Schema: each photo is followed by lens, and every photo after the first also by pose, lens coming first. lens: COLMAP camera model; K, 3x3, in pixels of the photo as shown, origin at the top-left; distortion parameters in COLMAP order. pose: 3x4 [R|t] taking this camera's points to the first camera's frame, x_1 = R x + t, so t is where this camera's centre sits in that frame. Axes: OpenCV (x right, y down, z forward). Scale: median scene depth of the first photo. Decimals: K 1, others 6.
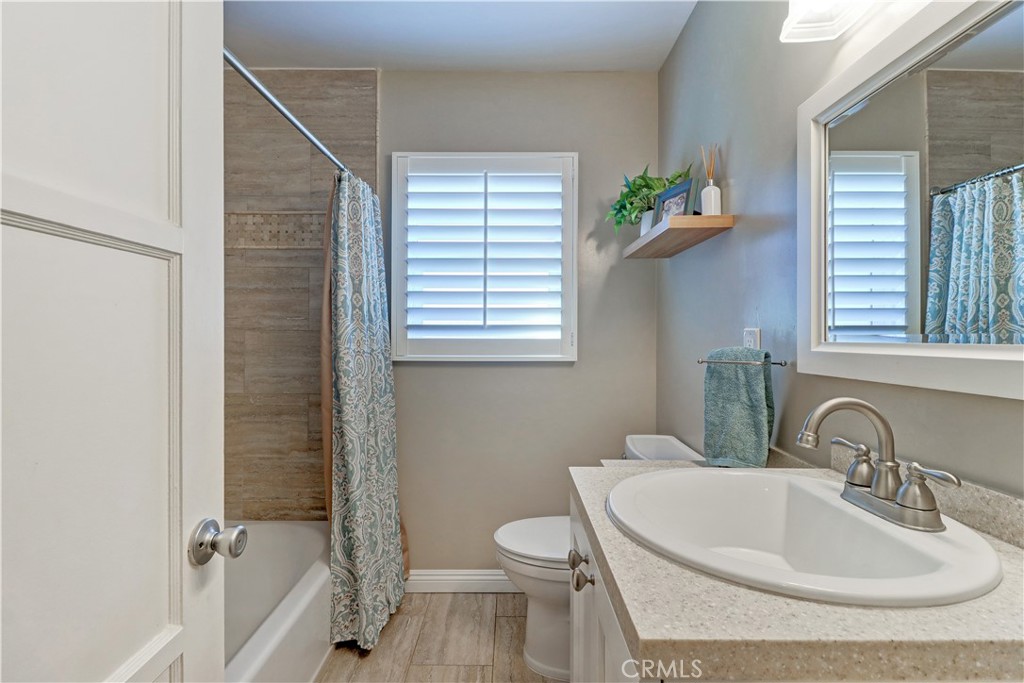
lens RADIAL K [[476.8, 0, 514.3], [0, 476.8, 336.5], [0, 0, 1]] dist [0.018536, -0.012183]
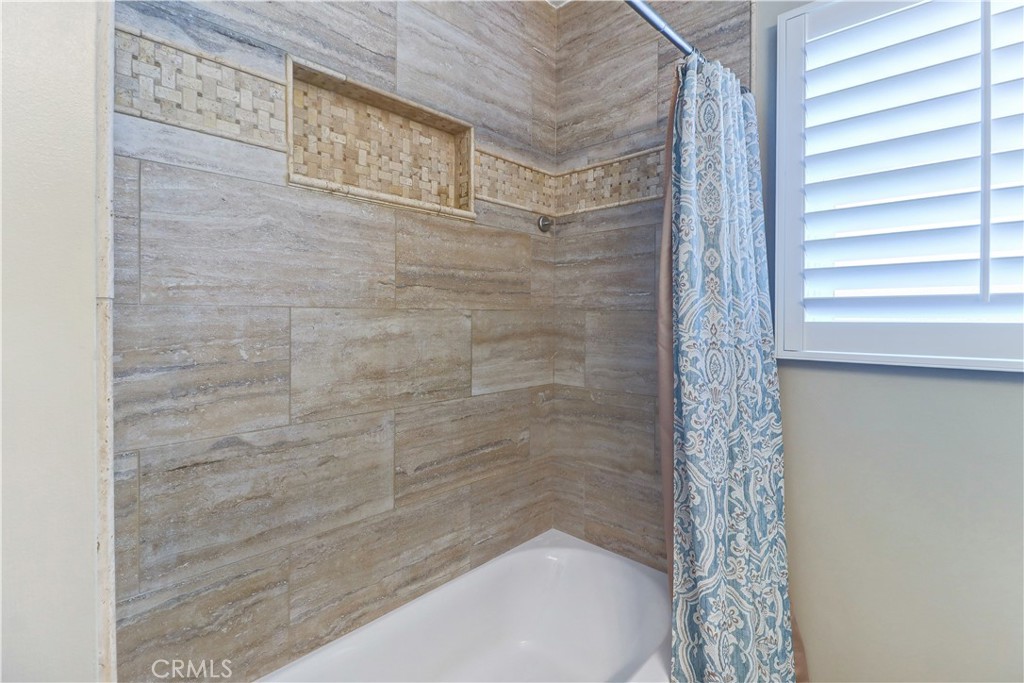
lens RADIAL K [[476.8, 0, 542.7], [0, 476.8, 316.0], [0, 0, 1]] dist [0.018536, -0.012183]
pose [[0.744139, -0.002180, -0.668021, -0.071666], [-0.001524, 0.999987, -0.004962, 0.000178], [0.668023, 0.004710, 0.744126, 0.355271]]
